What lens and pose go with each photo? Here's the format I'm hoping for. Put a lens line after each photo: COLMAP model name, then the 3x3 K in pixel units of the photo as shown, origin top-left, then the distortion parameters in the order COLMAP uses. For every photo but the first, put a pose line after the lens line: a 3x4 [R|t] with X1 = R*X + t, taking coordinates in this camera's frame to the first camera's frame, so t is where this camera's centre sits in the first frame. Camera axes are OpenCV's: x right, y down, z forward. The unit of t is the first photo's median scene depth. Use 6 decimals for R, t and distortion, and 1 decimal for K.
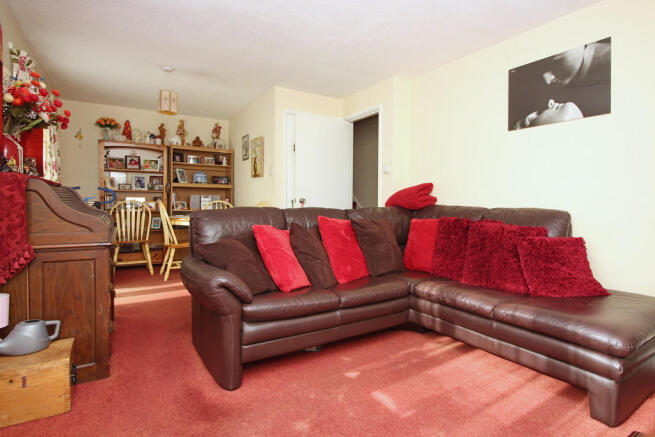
lens RADIAL K [[329.8, 0, 326.8], [0, 329.8, 207.2], [0, 0, 1]] dist [0.000209, -0.000298]
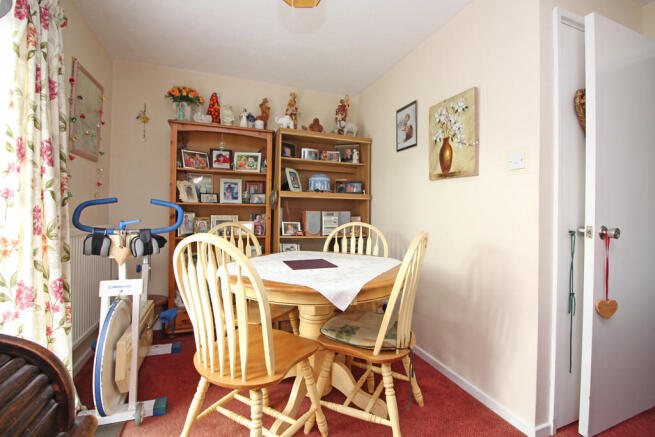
lens RADIAL K [[286.7, 0, 328.1], [0, 286.7, 209.6], [0, 0, 1]] dist [0.000422, 0.000057]
pose [[0.980008, 0.007000, -0.198836, -0.273950], [-0.010571, 0.999801, -0.016902, -0.031854], [0.198679, 0.018666, 0.979887, 0.497084]]
